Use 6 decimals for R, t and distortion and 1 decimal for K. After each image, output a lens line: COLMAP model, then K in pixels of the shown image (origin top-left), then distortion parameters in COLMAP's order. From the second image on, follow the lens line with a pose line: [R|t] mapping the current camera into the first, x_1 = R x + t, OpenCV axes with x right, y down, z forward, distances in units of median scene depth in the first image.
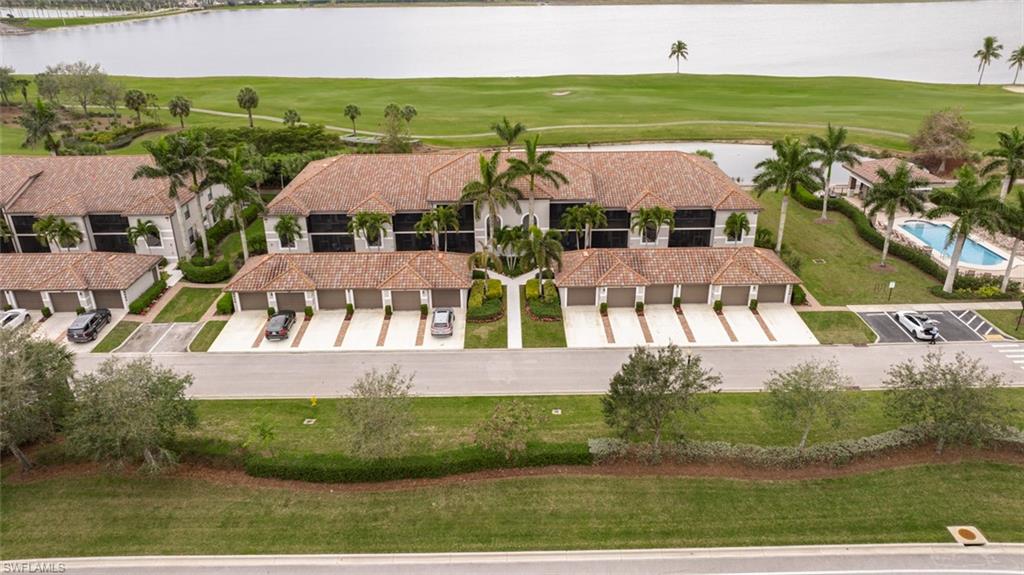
lens RADIAL K [[709.4, 0, 512.4], [0, 709.4, 289.9], [0, 0, 1]] dist [-0.007720, 0.000671]
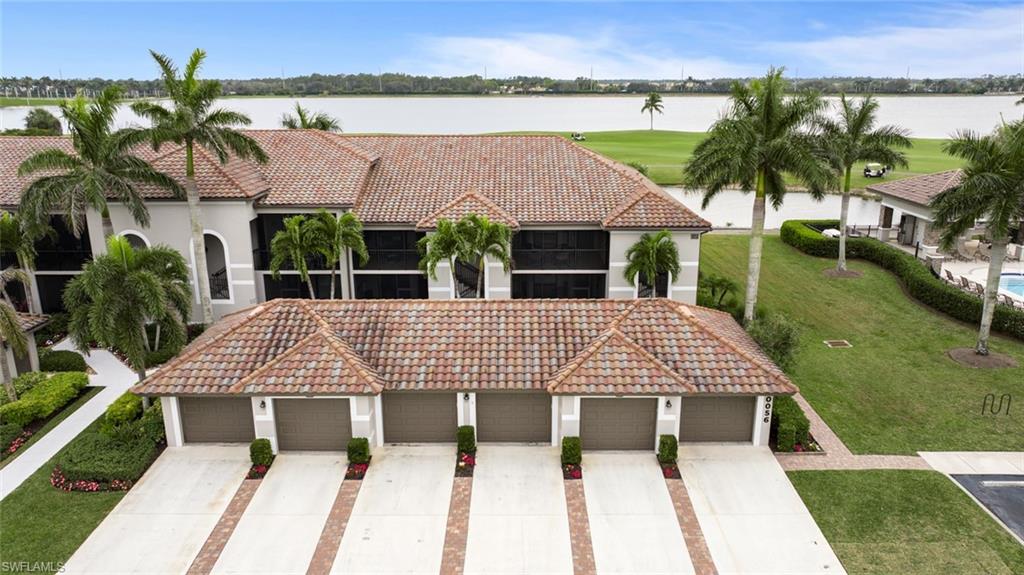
lens RADIAL K [[709.4, 0, 513.6], [0, 709.4, 287.2], [0, 0, 1]] dist [-0.007720, 0.000671]
pose [[0.999841, 0.009375, -0.015150, 0.260720], [-0.011434, 0.989783, -0.142120, -0.009523], [0.013663, 0.142271, 0.989733, 0.611128]]
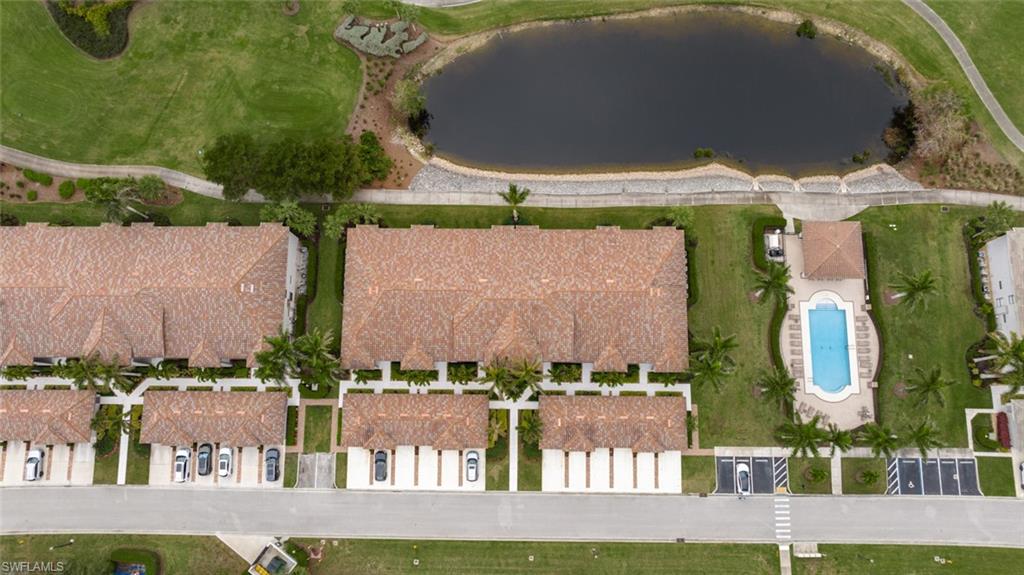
lens RADIAL K [[709.4, 0, 514.9], [0, 709.4, 289.0], [0, 0, 1]] dist [-0.007720, 0.000671]
pose [[0.999625, 0.020184, -0.018514, 0.028228], [0.003278, 0.582925, 0.812519, -1.541331], [0.027192, -0.812275, 0.582640, 0.322568]]
